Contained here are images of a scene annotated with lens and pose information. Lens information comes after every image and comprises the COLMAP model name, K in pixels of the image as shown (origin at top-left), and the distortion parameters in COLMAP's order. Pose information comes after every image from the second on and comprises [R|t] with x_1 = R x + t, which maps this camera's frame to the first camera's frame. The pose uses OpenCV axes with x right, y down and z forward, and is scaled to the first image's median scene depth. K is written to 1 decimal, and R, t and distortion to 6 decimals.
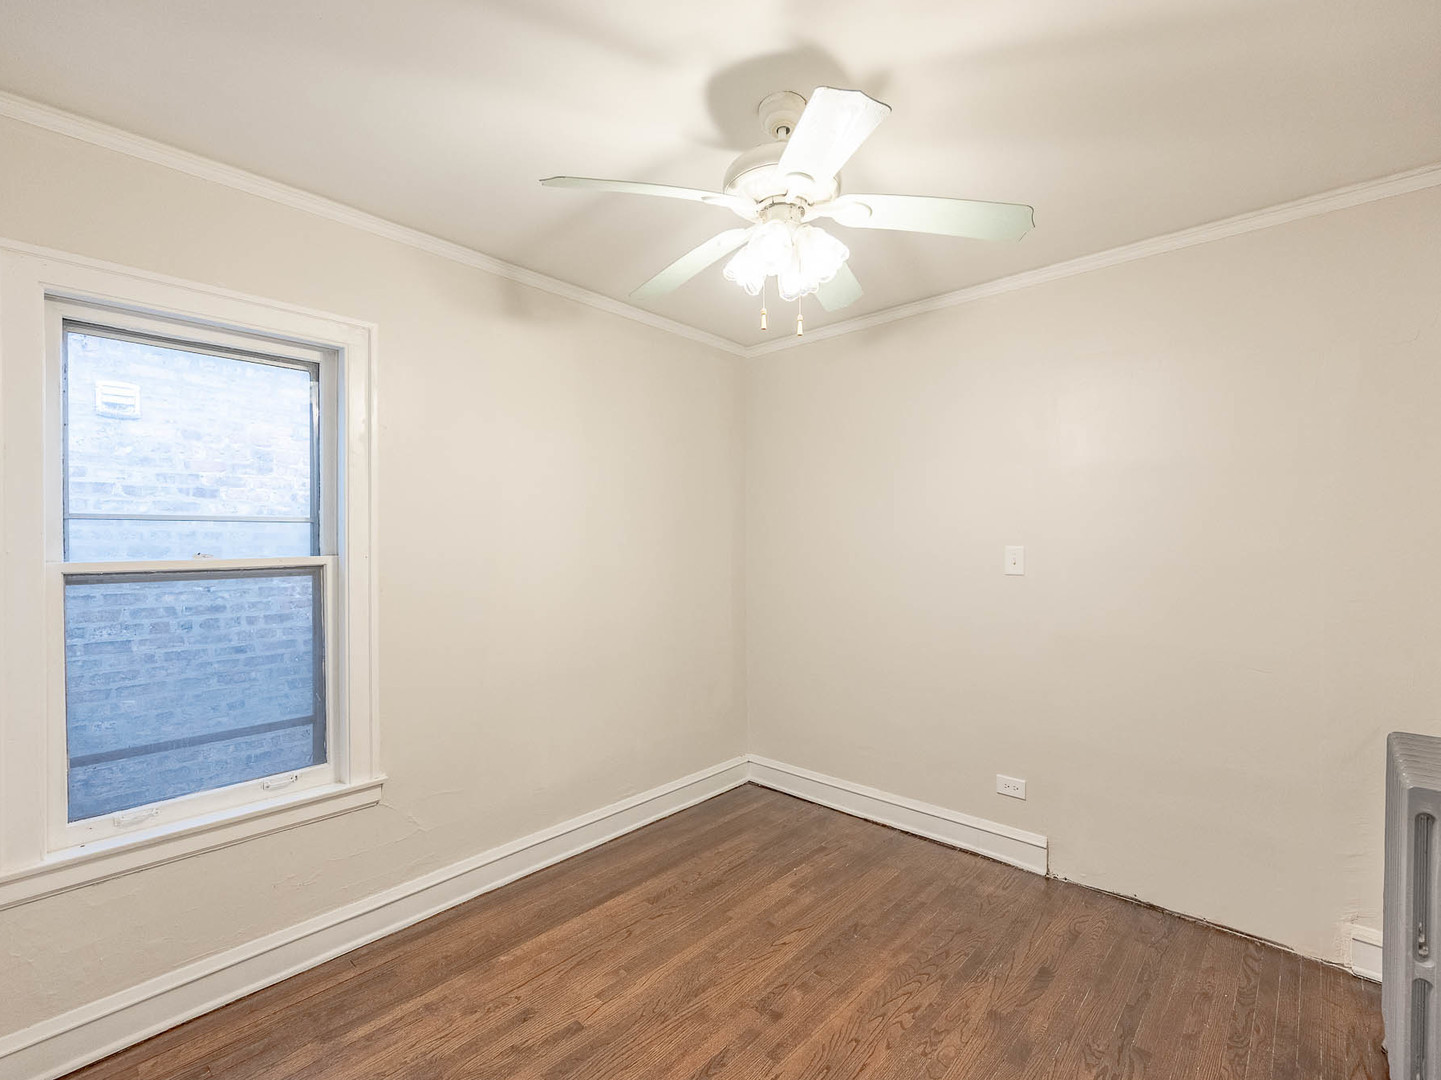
lens RADIAL K [[660.1, 0, 725.9], [0, 660.1, 549.7], [0, 0, 1]] dist [-0.000126, 0.000373]
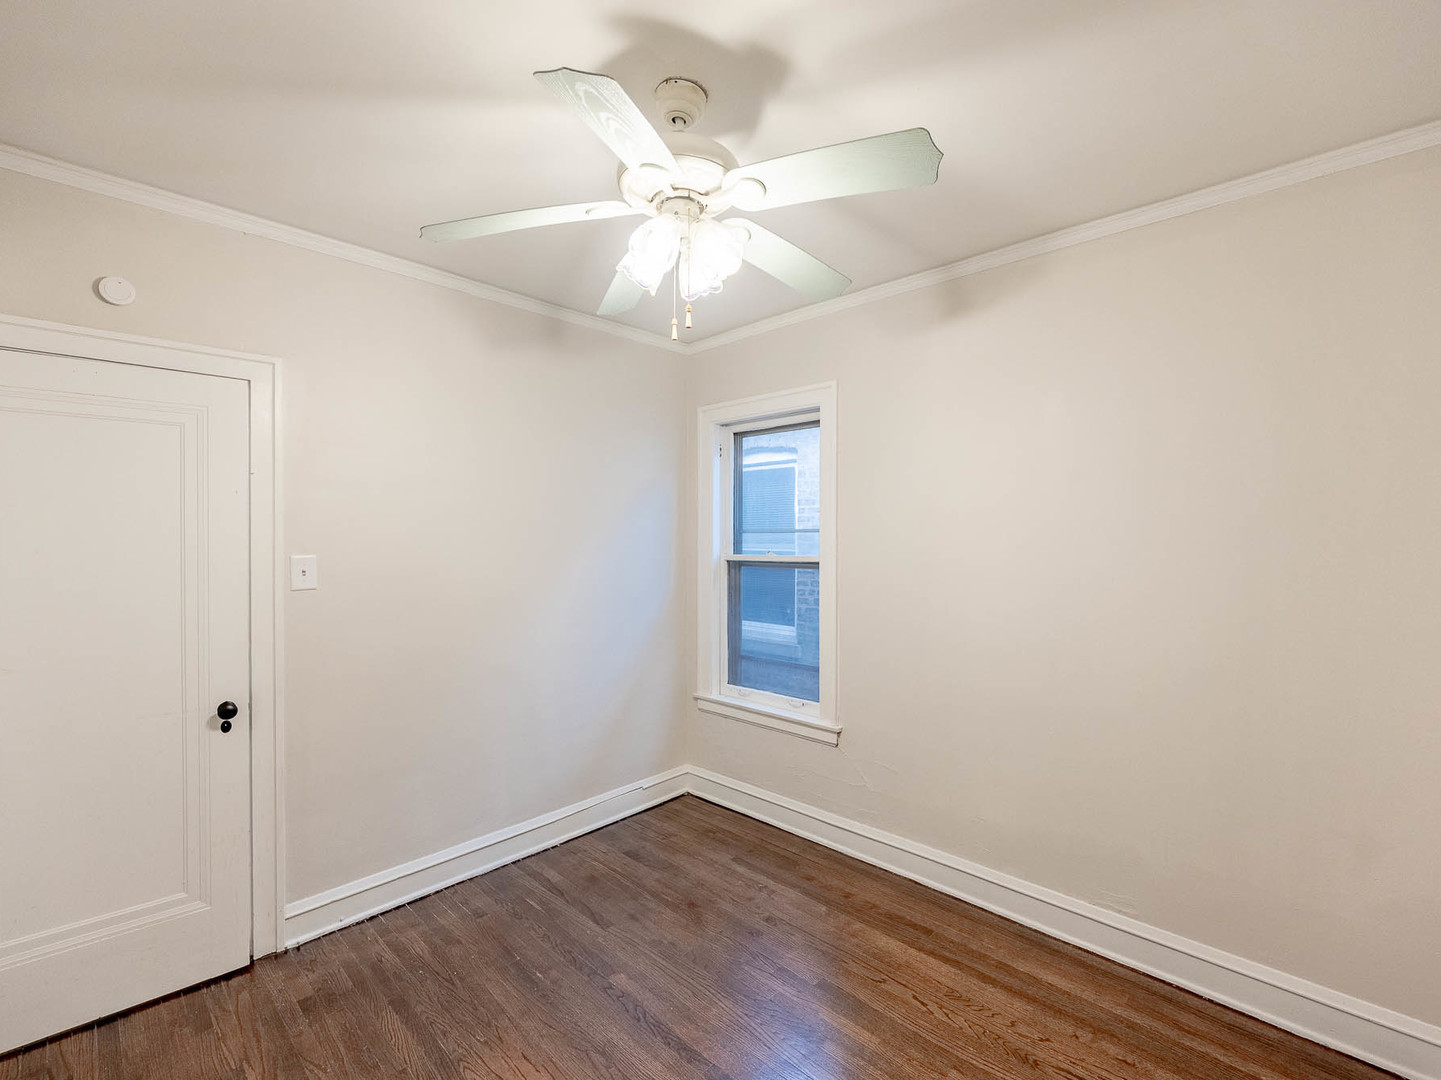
lens RADIAL K [[655.6, 0, 720.5], [0, 655.6, 540.0], [0, 0, 1]] dist [0.002500, -0.000047]
pose [[-0.045584, 0.006980, -0.998936, 0.781975], [-0.011267, 0.999908, 0.007501, -0.031563], [0.998897, 0.011597, -0.045502, 0.831196]]
